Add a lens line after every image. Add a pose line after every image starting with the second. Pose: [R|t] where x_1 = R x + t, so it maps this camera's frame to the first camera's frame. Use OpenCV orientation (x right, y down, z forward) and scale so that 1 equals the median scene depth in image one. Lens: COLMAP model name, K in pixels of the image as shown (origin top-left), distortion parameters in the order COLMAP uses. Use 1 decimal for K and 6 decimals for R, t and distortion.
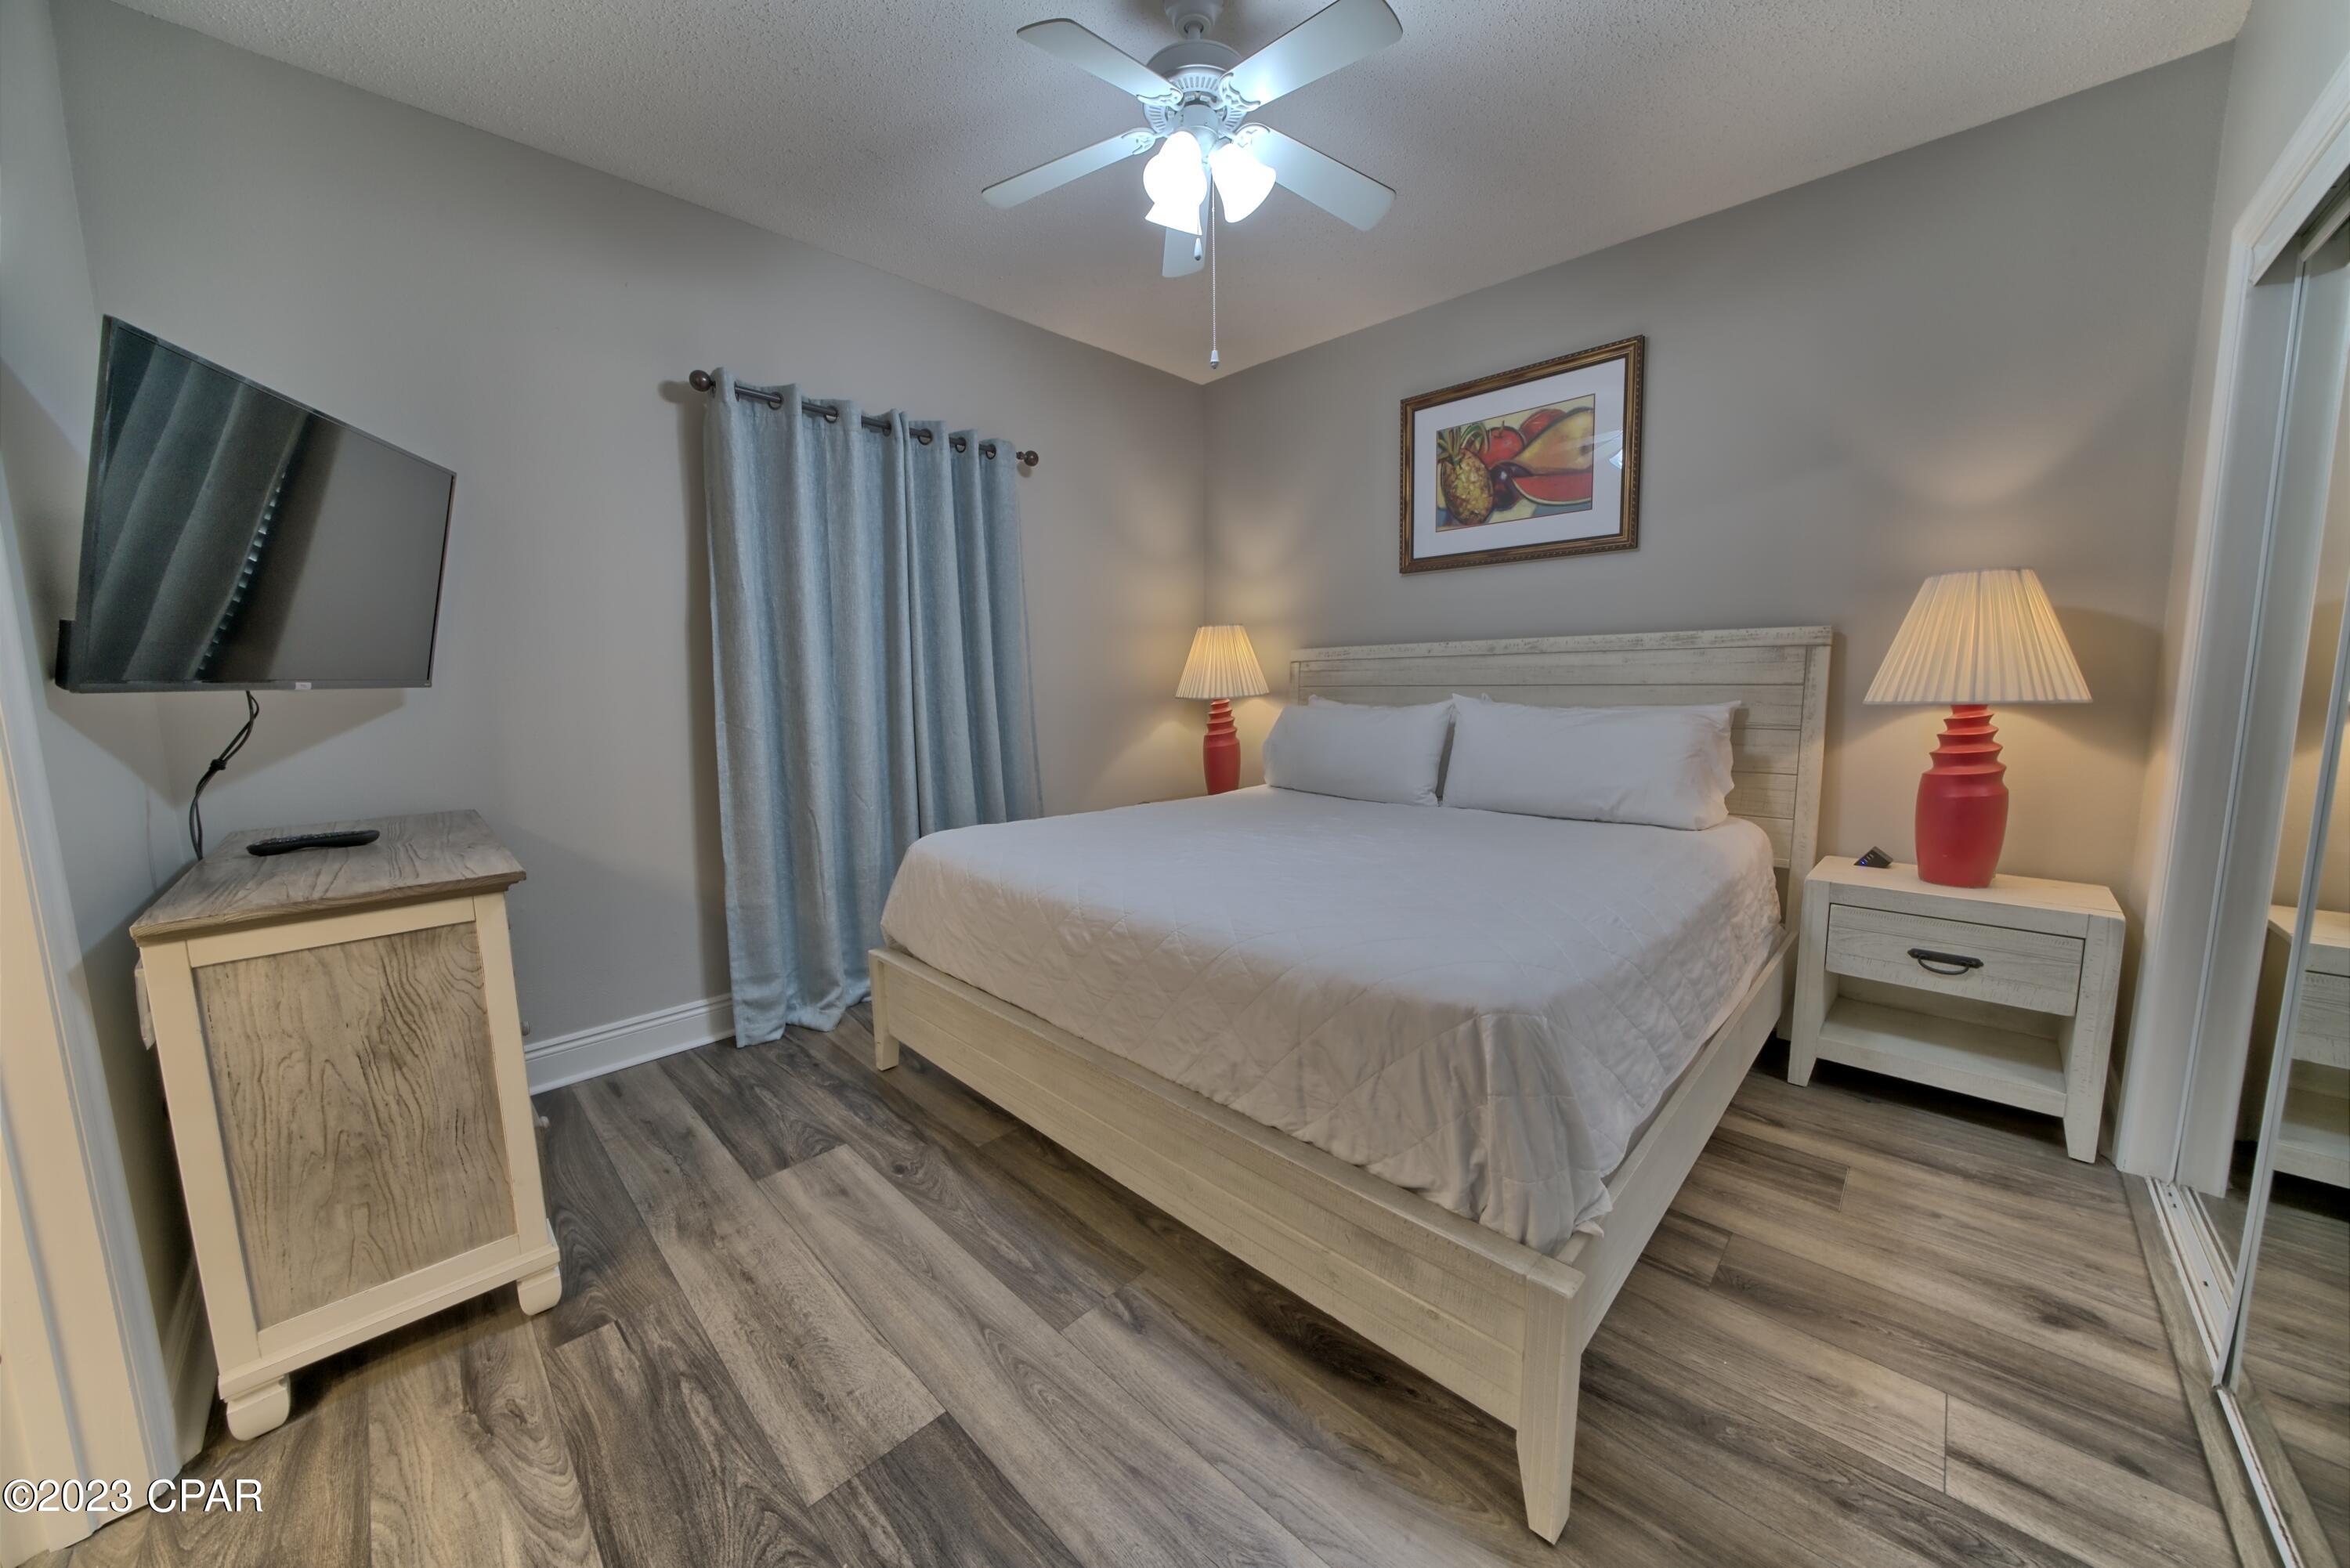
lens RADIAL K [[816.6, 0, 1176.9], [0, 816.6, 772.8], [0, 0, 1]] dist [-0.025911, 0.003407]
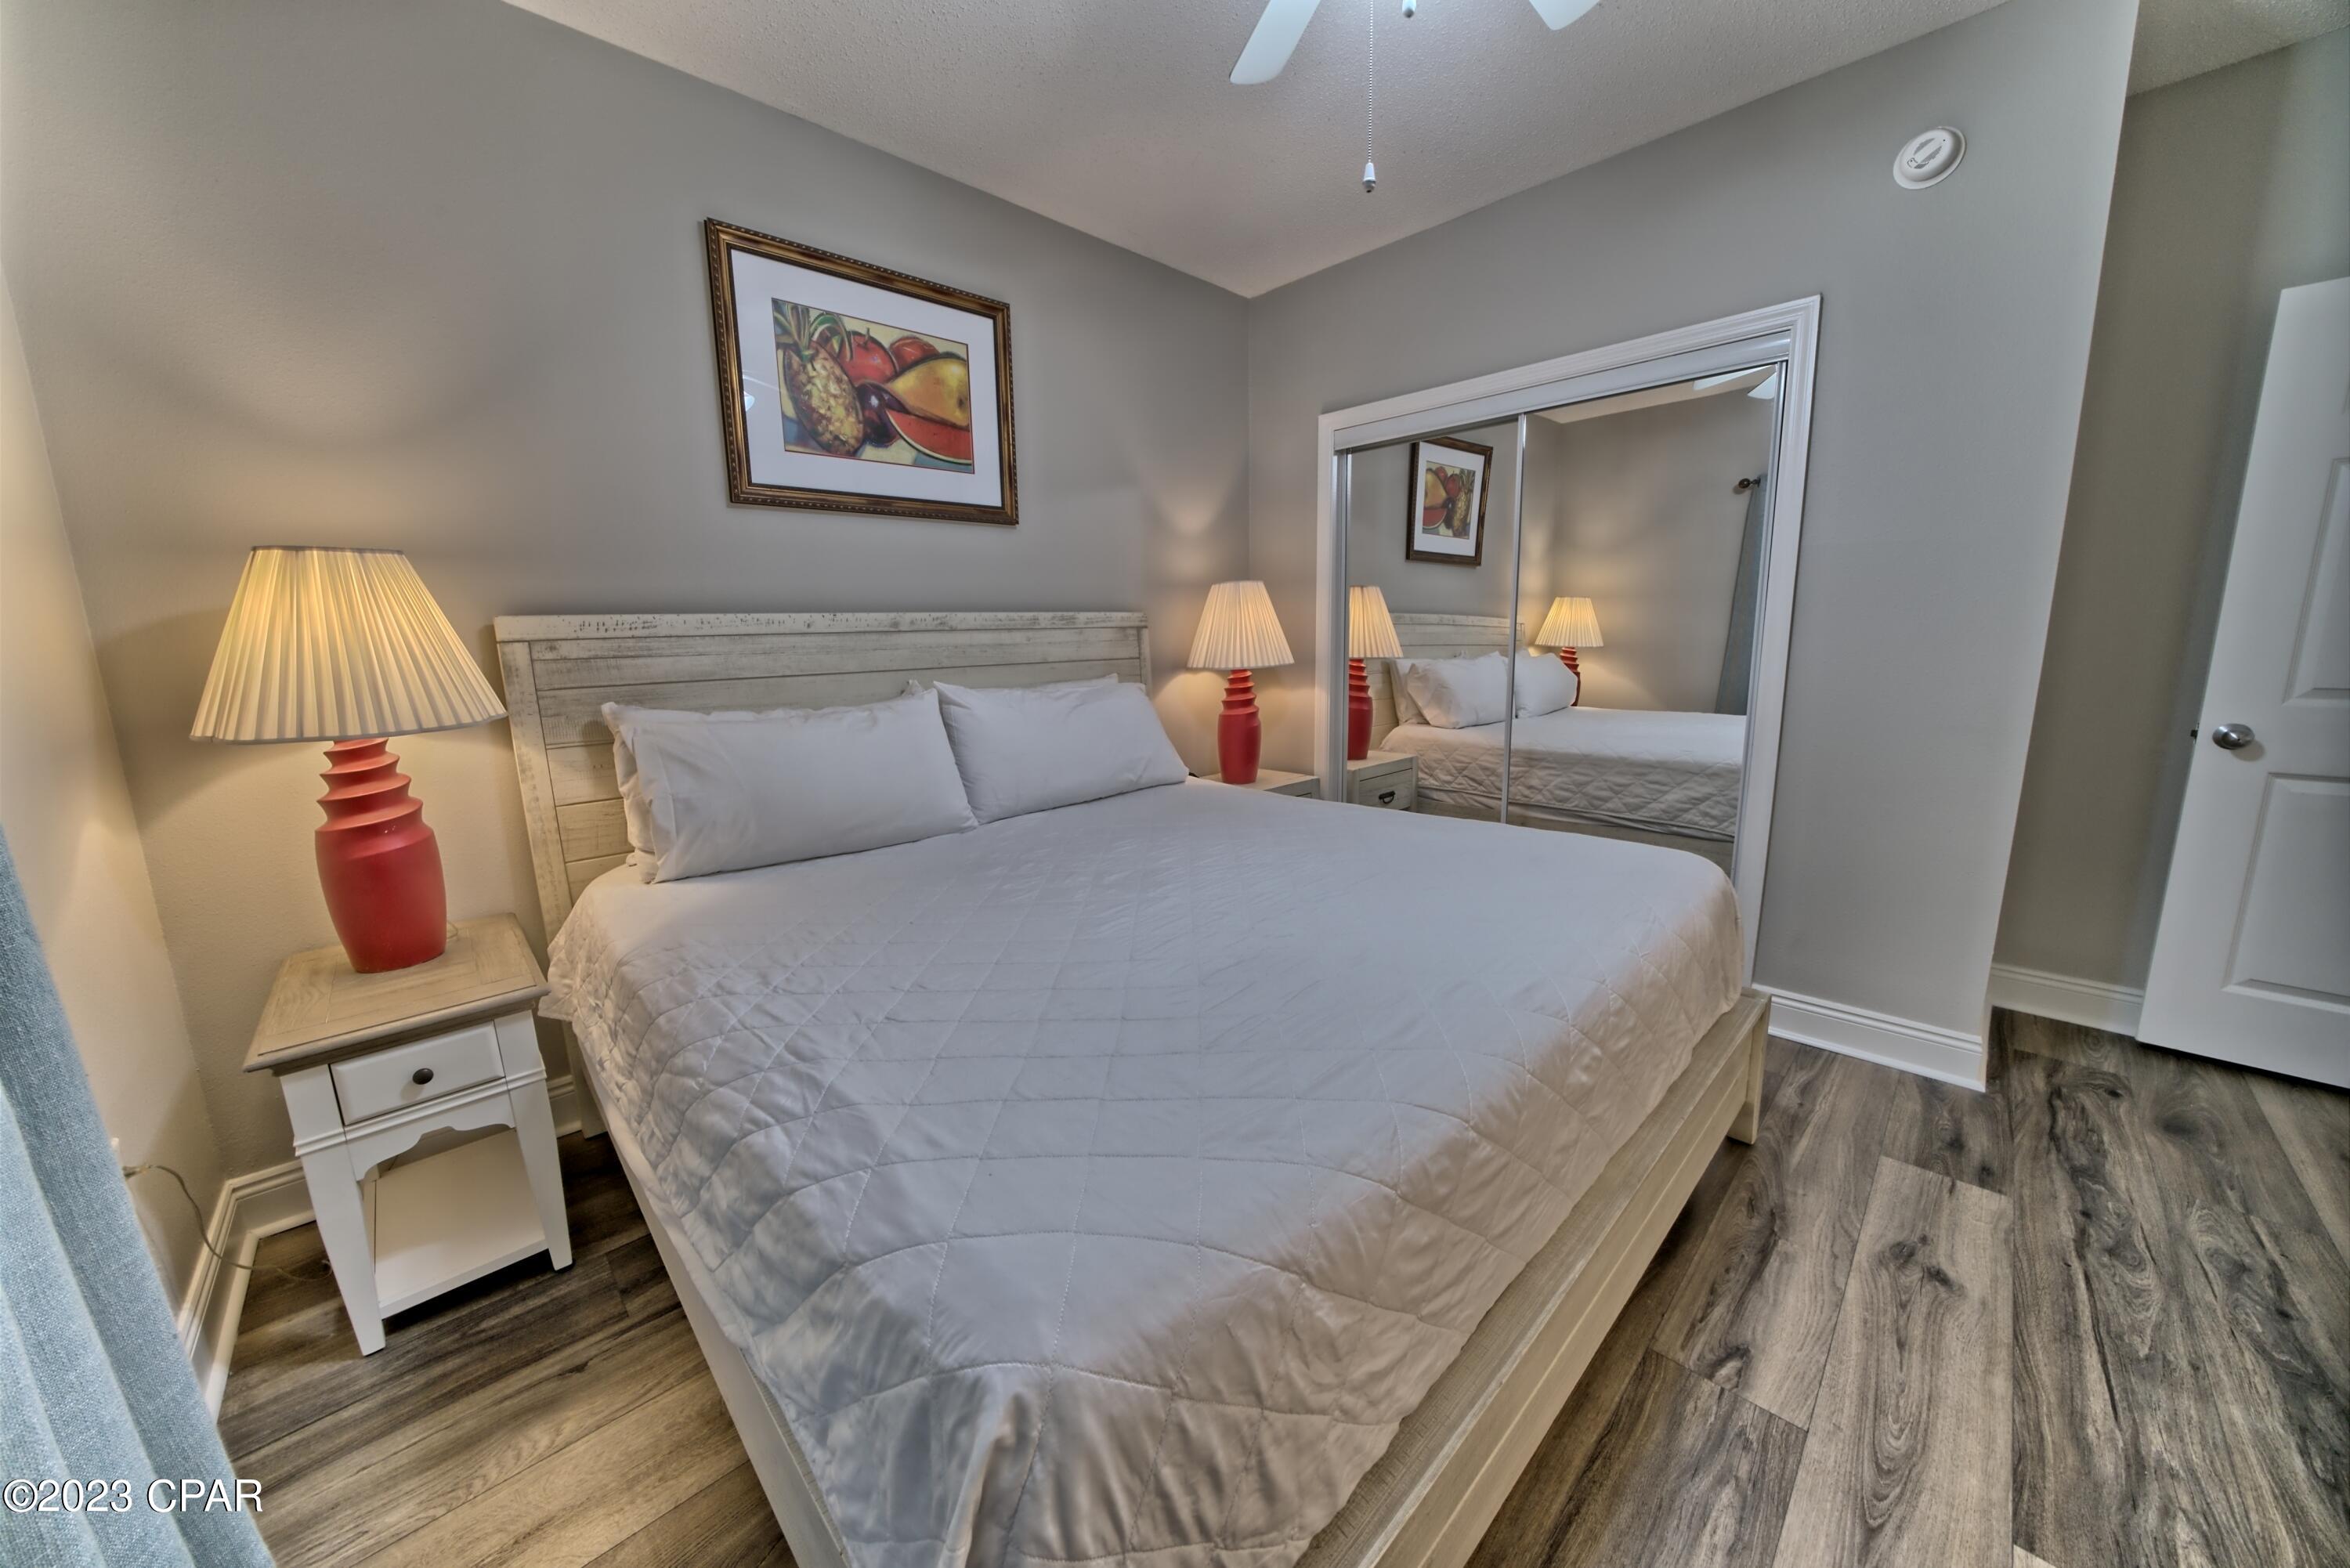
lens RADIAL K [[816.6, 0, 1176.9], [0, 816.6, 772.8], [0, 0, 1]] dist [-0.025911, 0.003407]
pose [[0.023770, -0.156195, 0.987440, -0.437831], [0.134942, 0.979181, 0.151640, -0.100533], [-0.990568, 0.129642, 0.044353, 0.763065]]
